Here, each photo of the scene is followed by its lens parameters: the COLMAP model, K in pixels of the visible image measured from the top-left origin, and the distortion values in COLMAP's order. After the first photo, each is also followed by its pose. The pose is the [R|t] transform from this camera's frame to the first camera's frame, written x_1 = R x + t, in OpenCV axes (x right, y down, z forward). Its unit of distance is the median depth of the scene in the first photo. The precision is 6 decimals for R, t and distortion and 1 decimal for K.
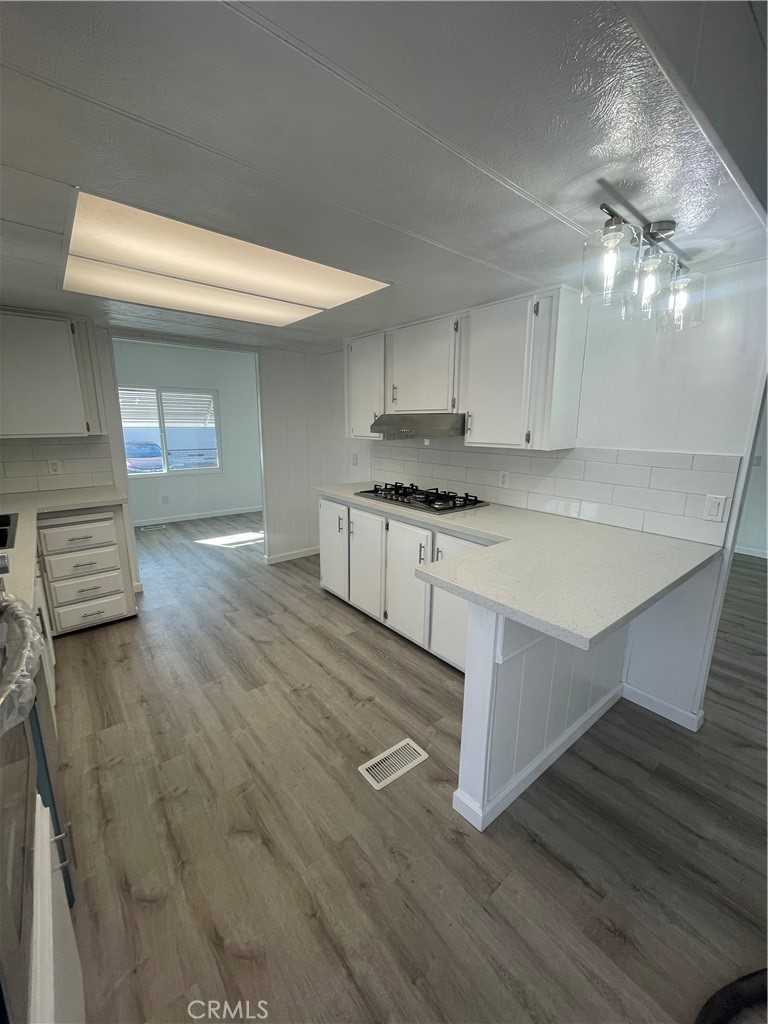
lens RADIAL K [[412.5, 0, 382.7], [0, 412.5, 510.4], [0, 0, 1]] dist [-0.004757, 0.002436]
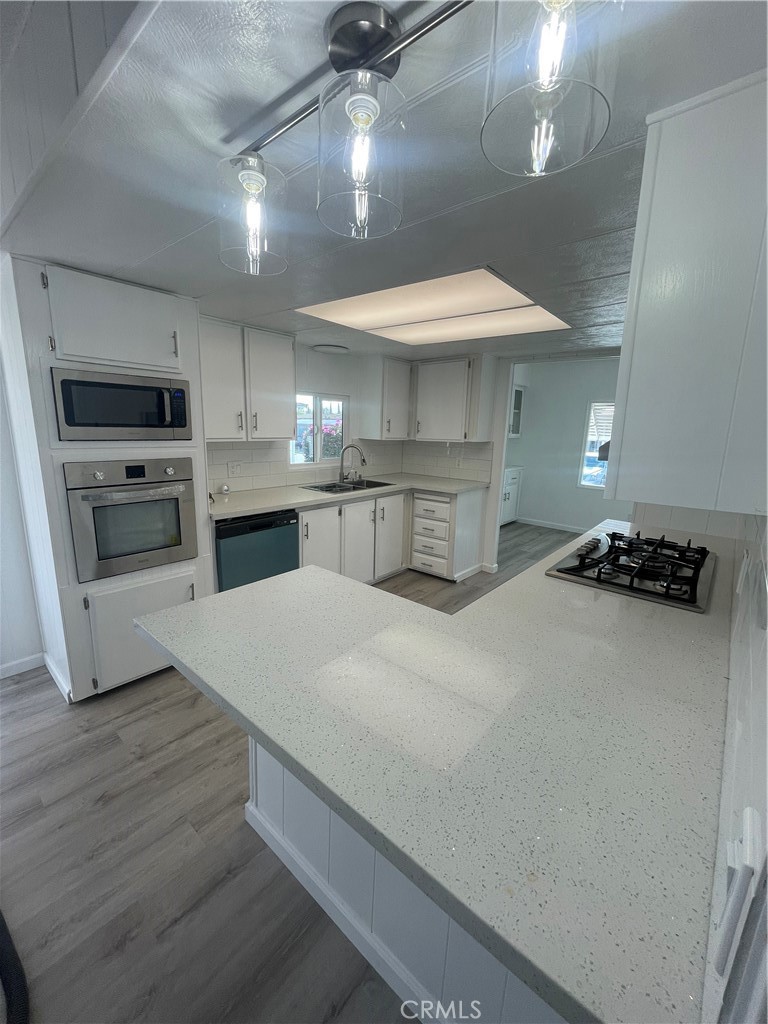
lens RADIAL K [[412.5, 0, 381.8], [0, 412.5, 510.5], [0, 0, 1]] dist [-0.004757, 0.002436]
pose [[0.181028, 0.195352, -0.963881, 0.727217], [-0.235245, 0.960224, 0.150429, -0.128206], [0.954929, 0.199516, 0.219783, 0.595975]]
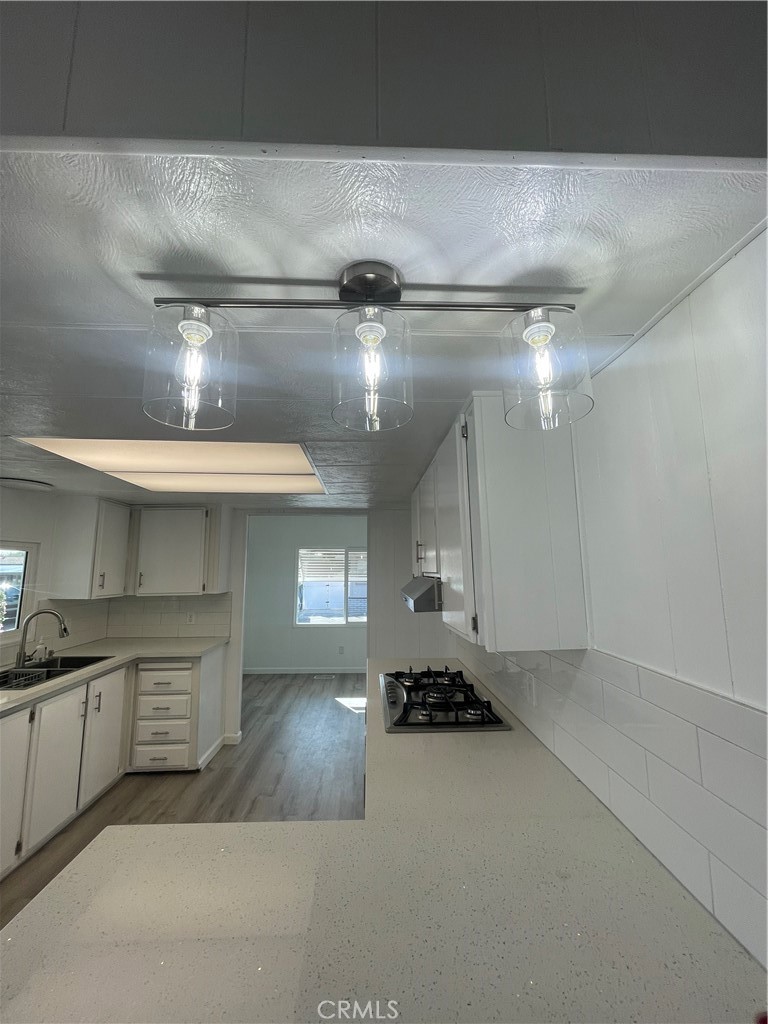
lens RADIAL K [[412.5, 0, 381.9], [0, 412.5, 511.0], [0, 0, 1]] dist [-0.004757, 0.002436]
pose [[0.797036, -0.095410, -0.596348, 0.575180], [-0.117898, 0.943863, -0.308583, -0.122116], [0.592313, 0.316260, 0.741044, 0.399105]]
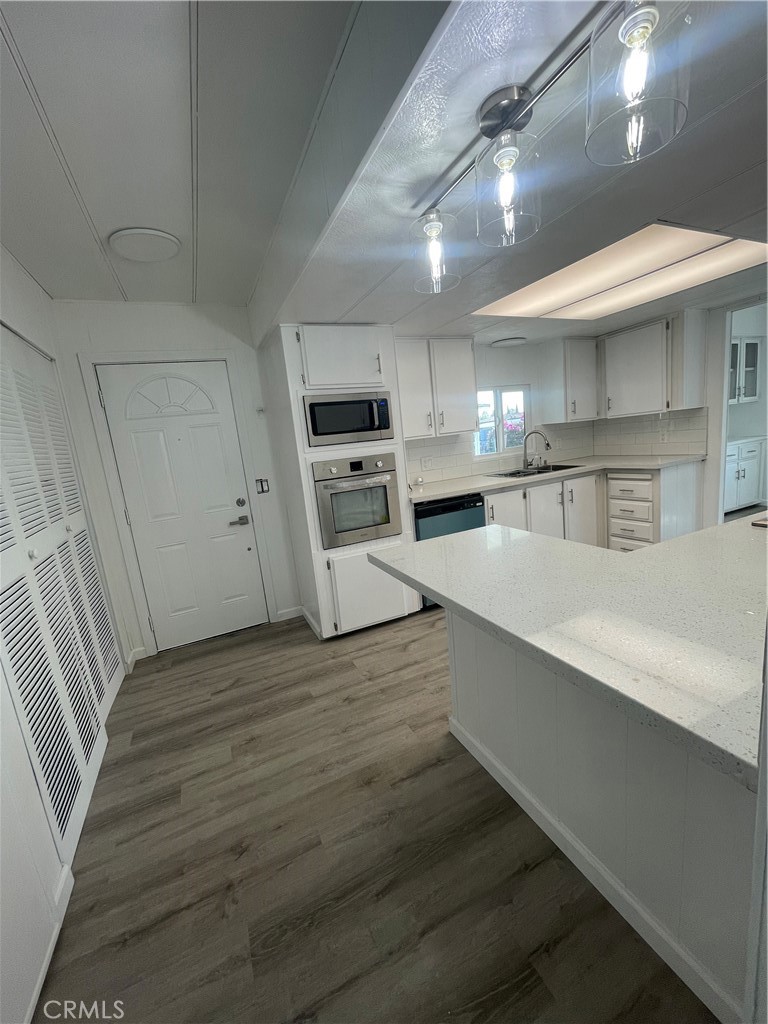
lens RADIAL K [[412.5, 0, 380.3], [0, 412.5, 509.0], [0, 0, 1]] dist [-0.004757, 0.002436]
pose [[-0.252767, 0.179051, -0.950815, 0.875487], [-0.105187, 0.971817, 0.210969, -0.084199], [0.961792, 0.153339, -0.226809, 0.616823]]
